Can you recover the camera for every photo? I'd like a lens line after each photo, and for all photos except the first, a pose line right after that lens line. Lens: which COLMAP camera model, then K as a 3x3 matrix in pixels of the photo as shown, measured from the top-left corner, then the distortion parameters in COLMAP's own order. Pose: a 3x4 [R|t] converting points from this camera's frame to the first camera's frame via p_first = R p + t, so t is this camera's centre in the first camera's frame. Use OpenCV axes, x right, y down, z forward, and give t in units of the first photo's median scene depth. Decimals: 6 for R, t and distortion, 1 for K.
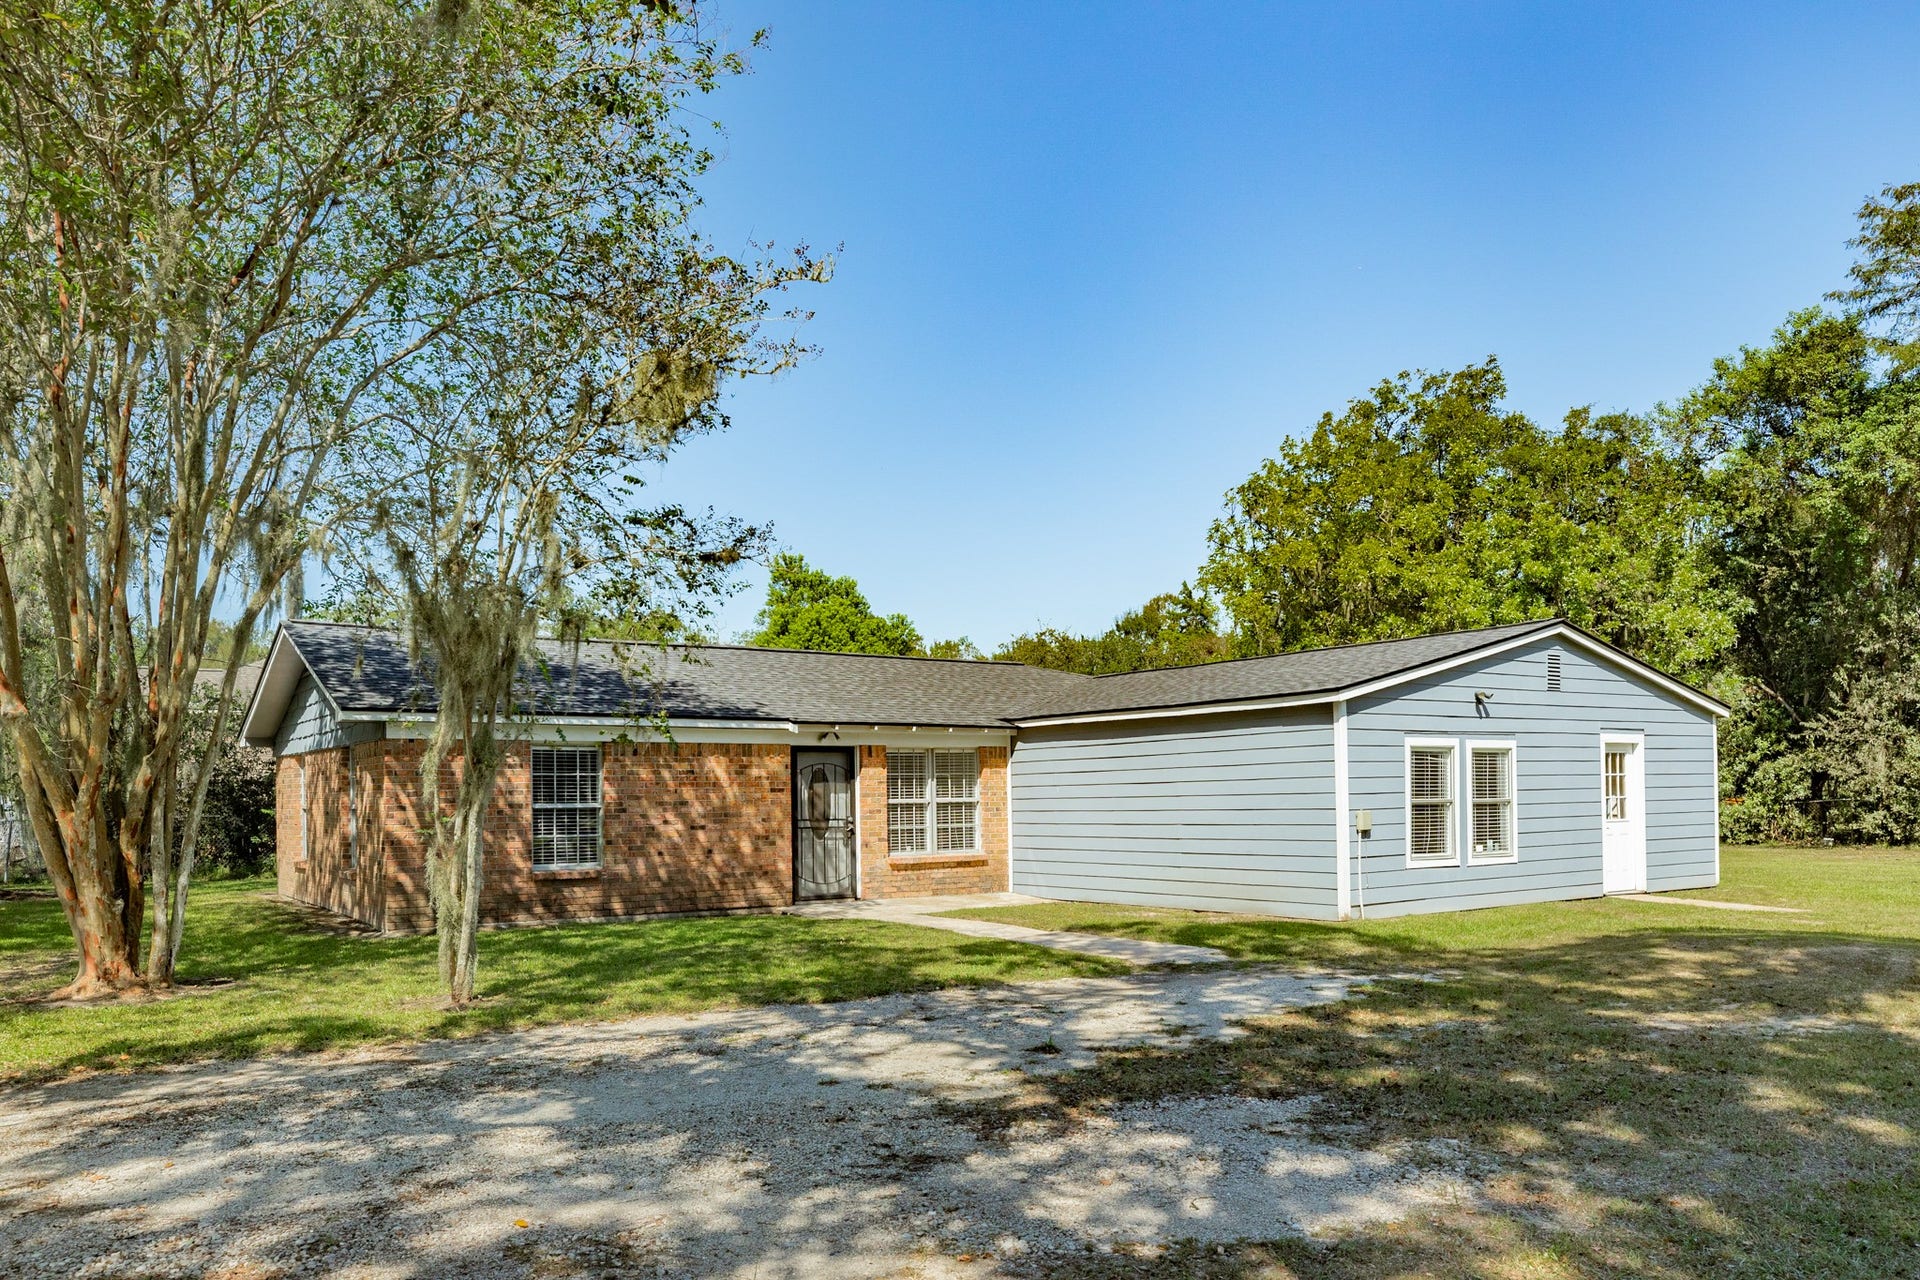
lens RADIAL K [[1399.4, 0, 960.9], [0, 1399.4, 794.4], [0, 0, 1]] dist [0.045758, -0.000065]
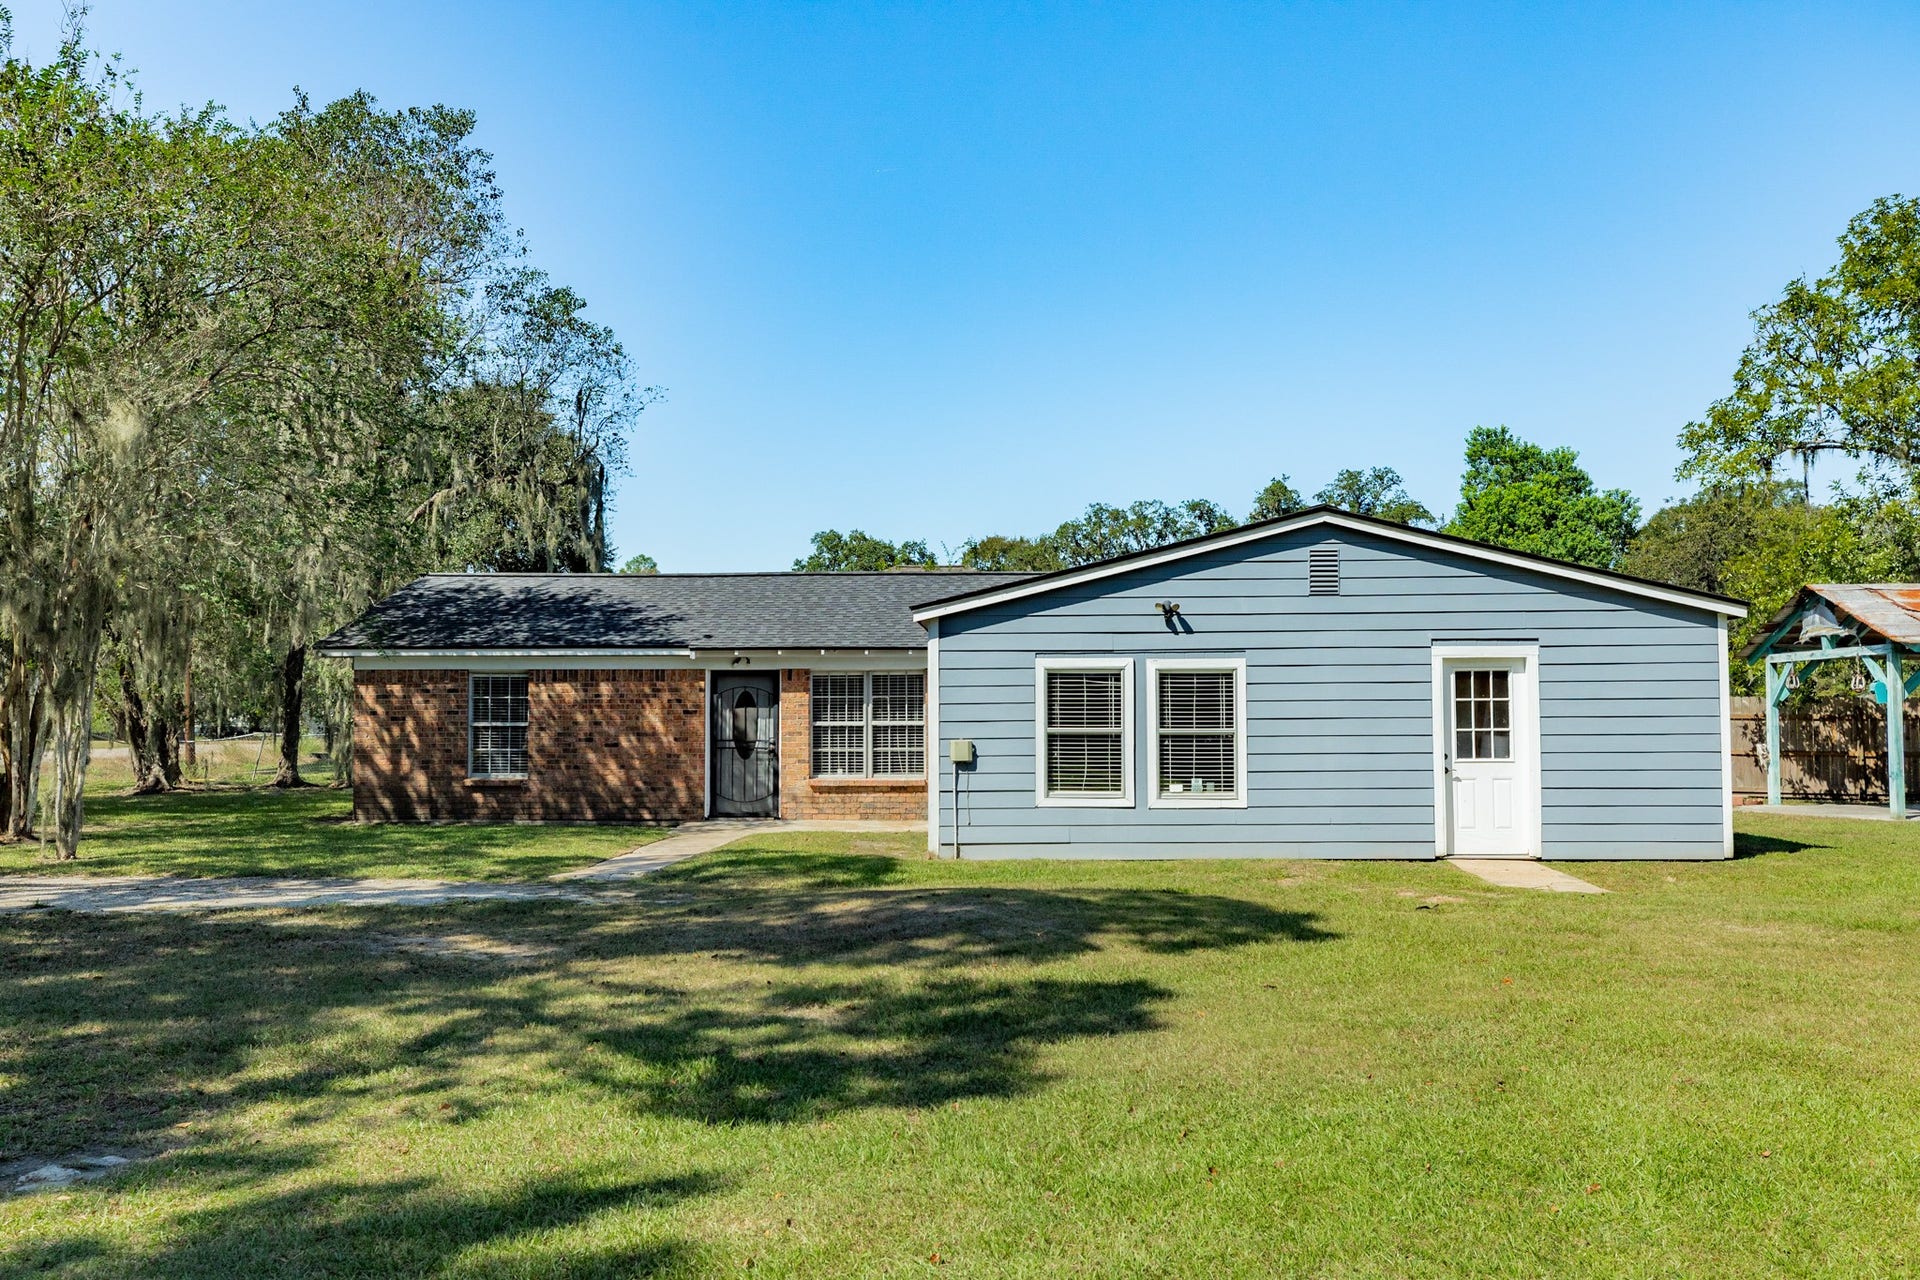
lens RADIAL K [[1633.0, 0, 952.5], [0, 1633.0, 681.4], [0, 0, 1]] dist [0.006878, 0.003317]
pose [[0.785921, -0.004855, -0.618308, 0.790612], [-0.006142, 0.999859, -0.015658, -0.008500], [0.618297, 0.016104, 0.785780, 0.135524]]
